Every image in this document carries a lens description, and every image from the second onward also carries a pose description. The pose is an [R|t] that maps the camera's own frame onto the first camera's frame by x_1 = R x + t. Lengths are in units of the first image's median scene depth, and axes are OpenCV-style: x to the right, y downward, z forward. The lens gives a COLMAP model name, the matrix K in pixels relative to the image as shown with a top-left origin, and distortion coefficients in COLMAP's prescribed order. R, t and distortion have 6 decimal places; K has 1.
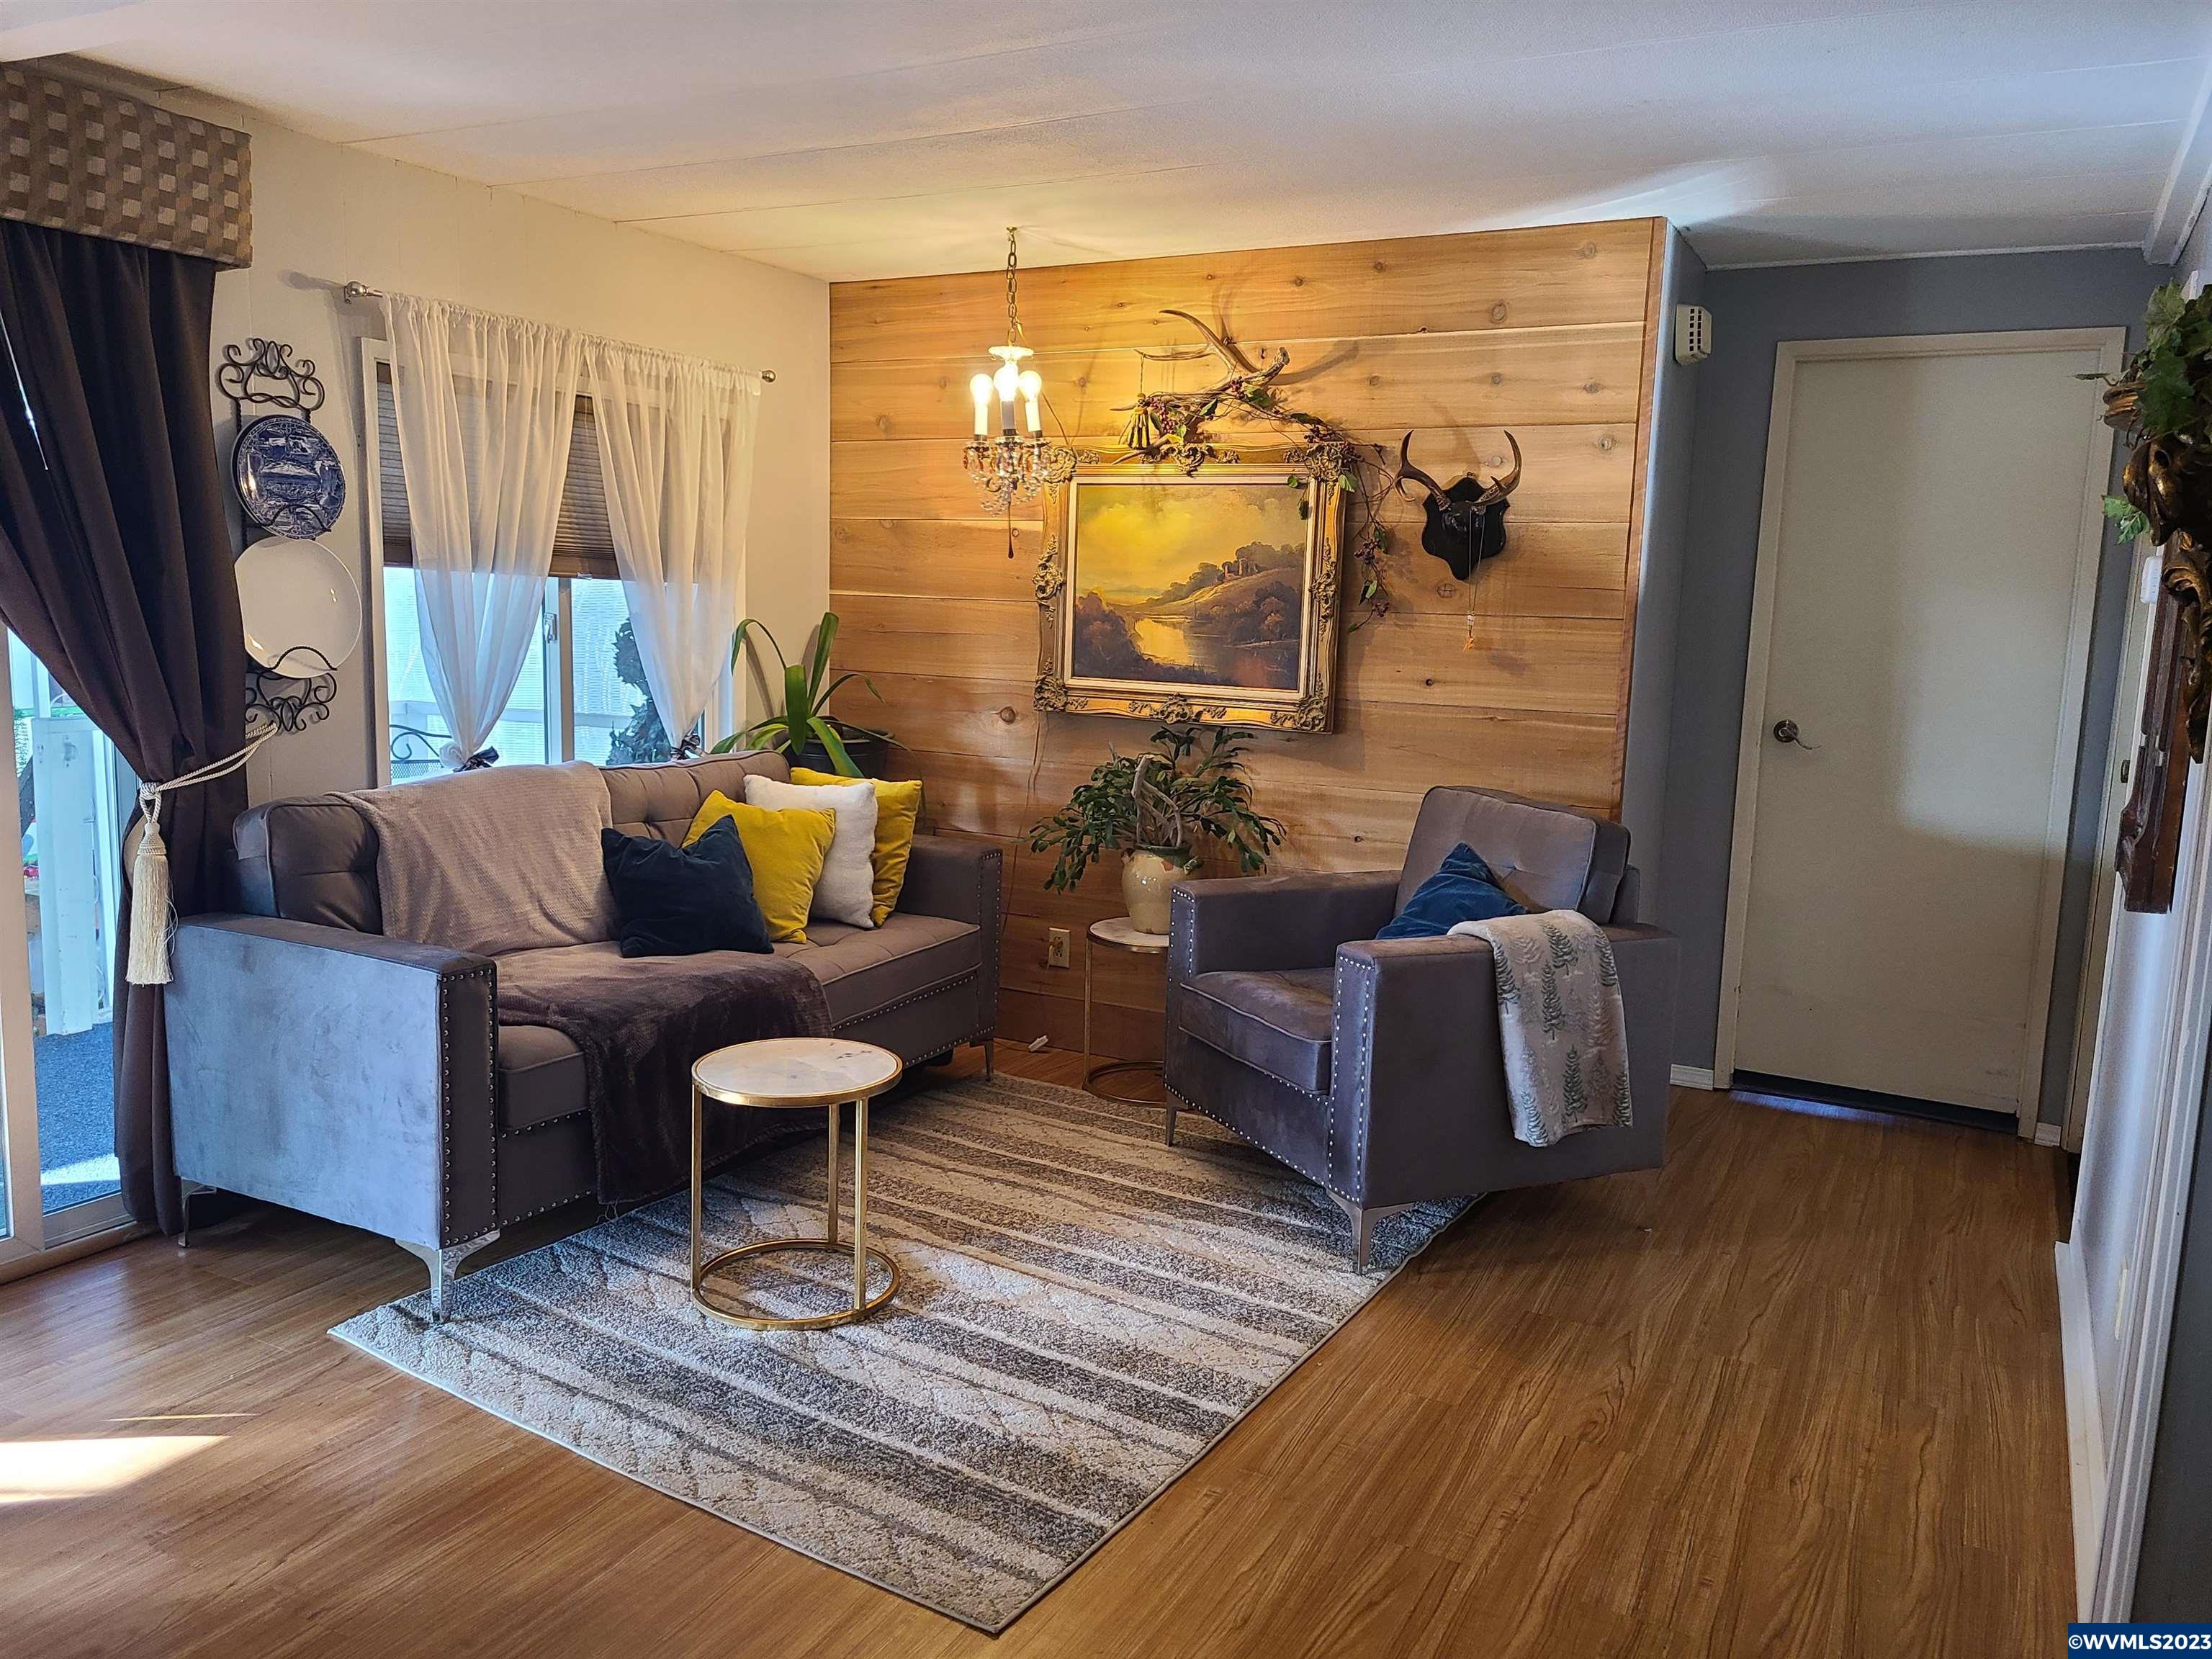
lens RADIAL K [[1630.7, 0, 1105.9], [0, 1630.7, 827.4], [0, 0, 1]] dist [0.044701, -0.004042]
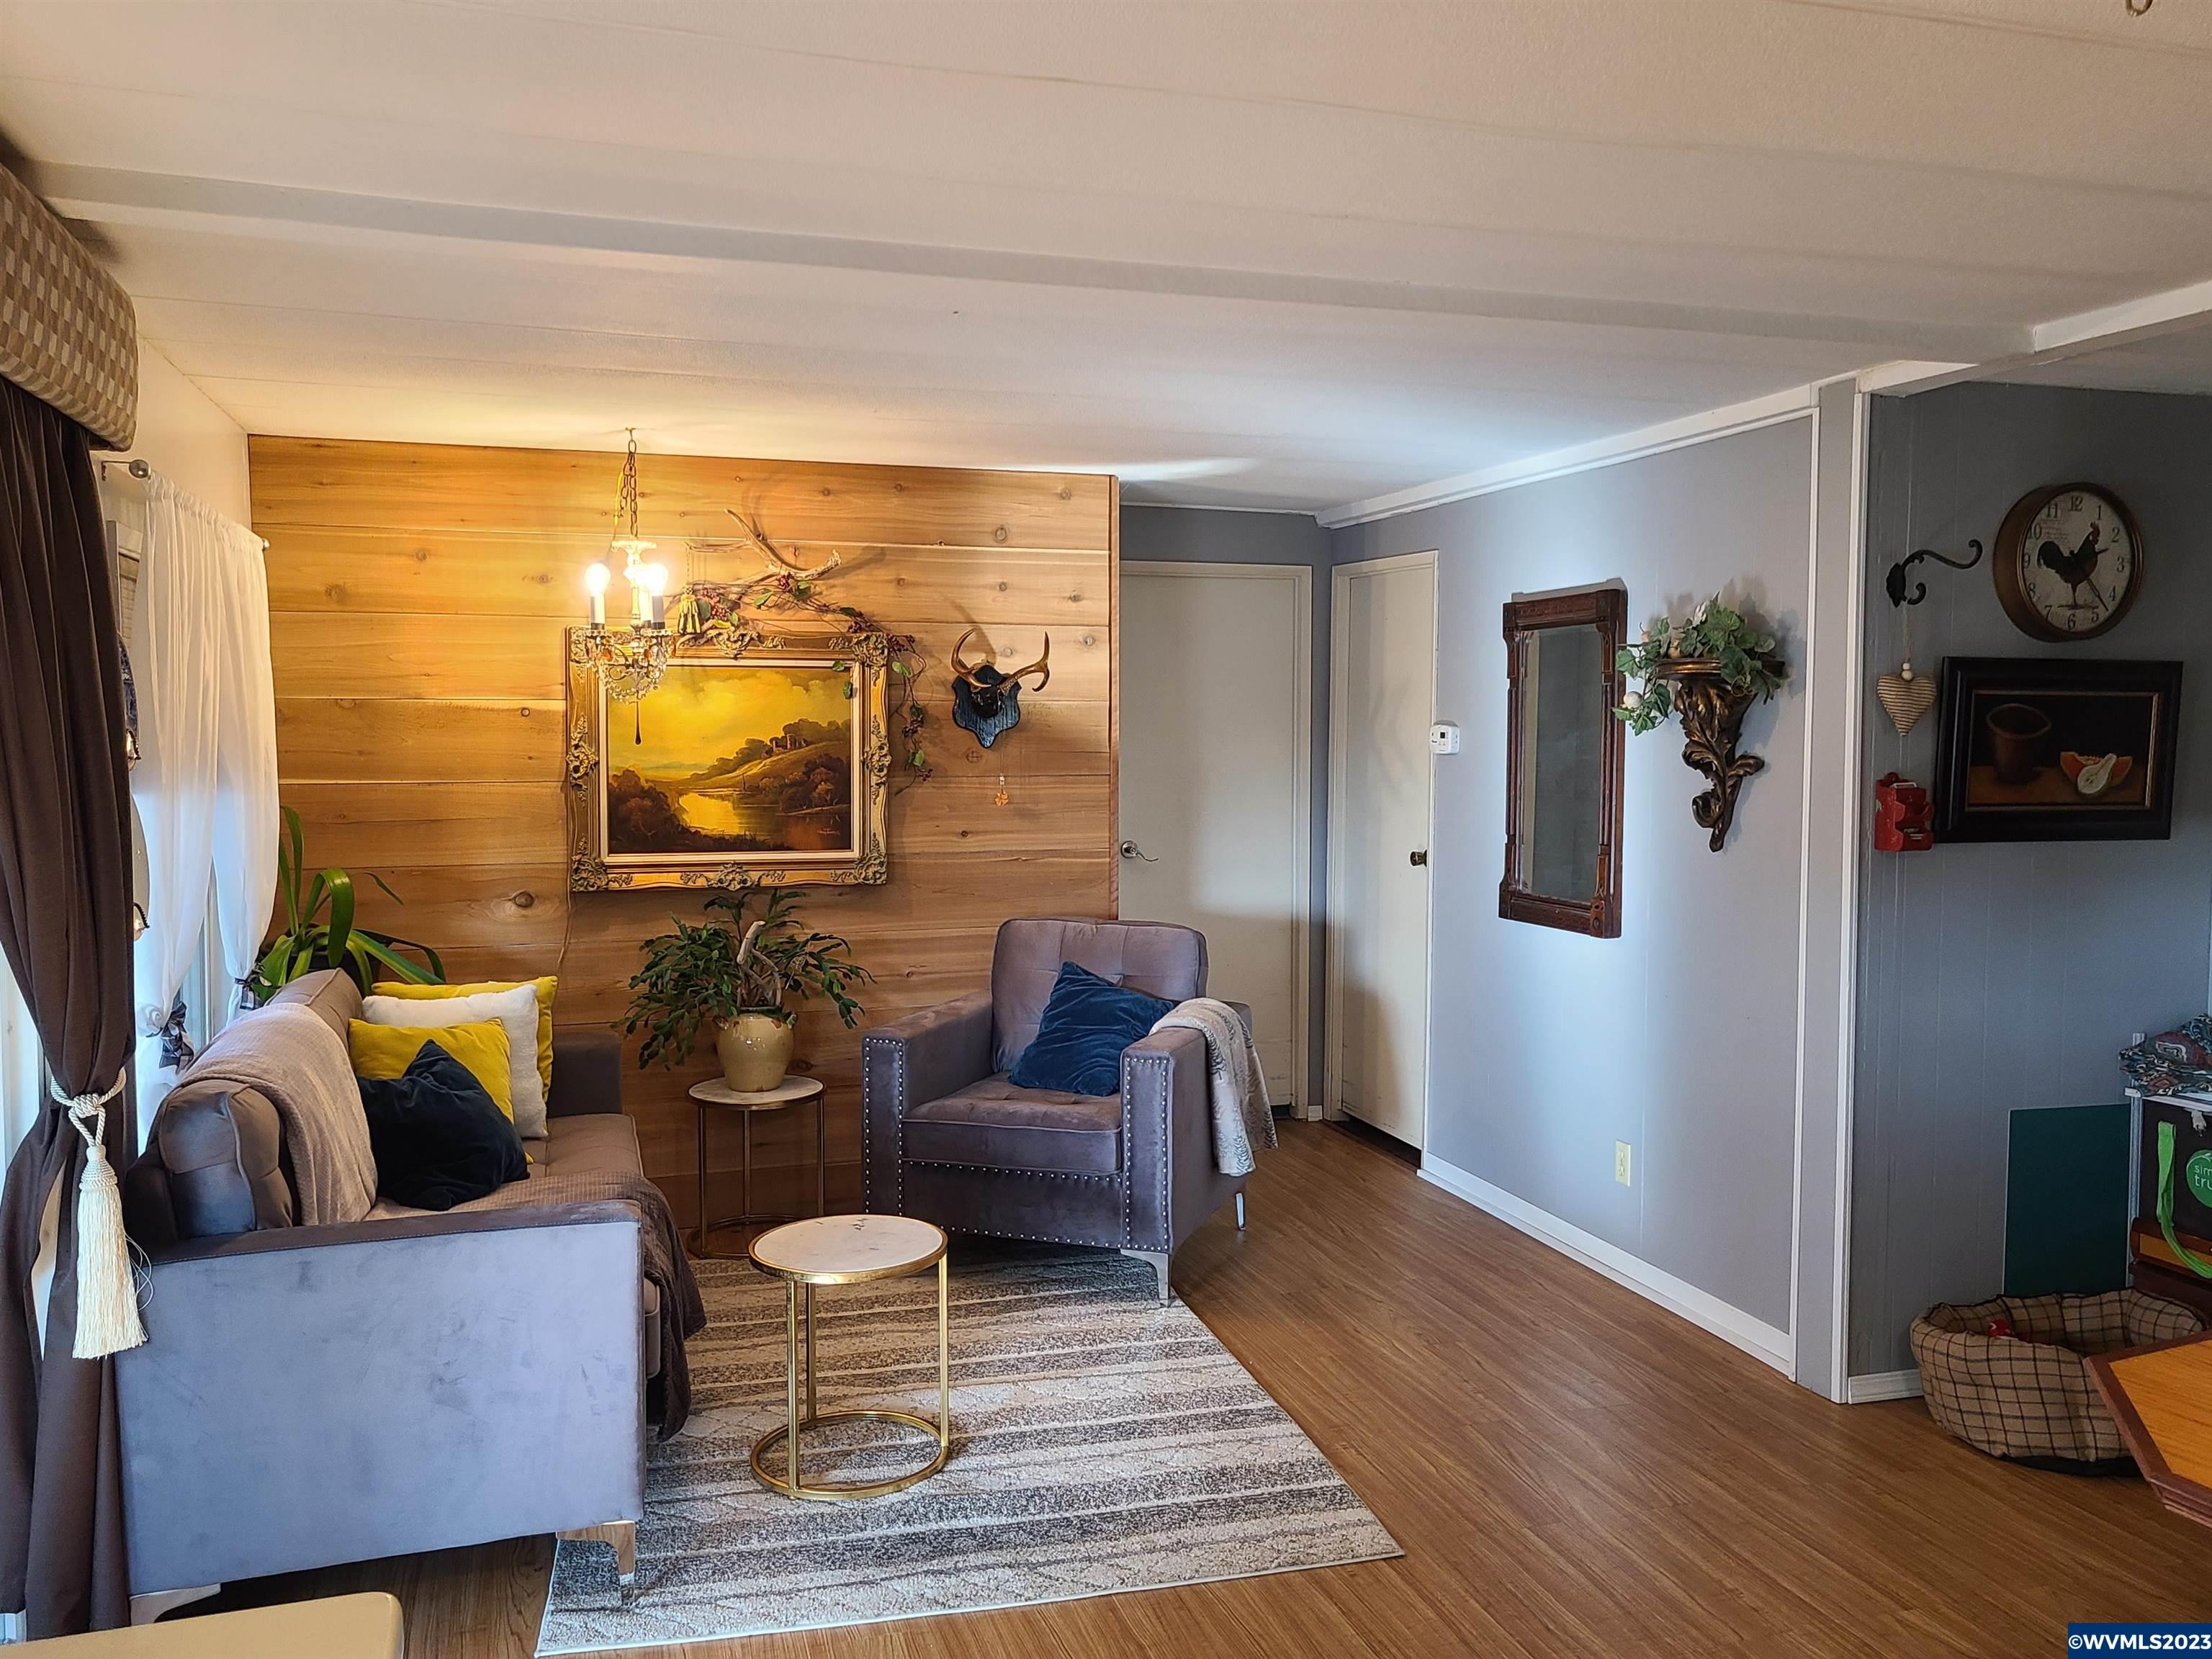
lens RADIAL K [[1720.1, 0, 1103.9], [0, 1720.1, 826.8], [0, 0, 1]] dist [0.045436, 0.000932]
pose [[0.696945, -0.074766, 0.713217, -0.623474], [0.123275, 0.992236, -0.016447, -0.060709], [-0.706450, 0.099384, 0.700750, 0.052596]]
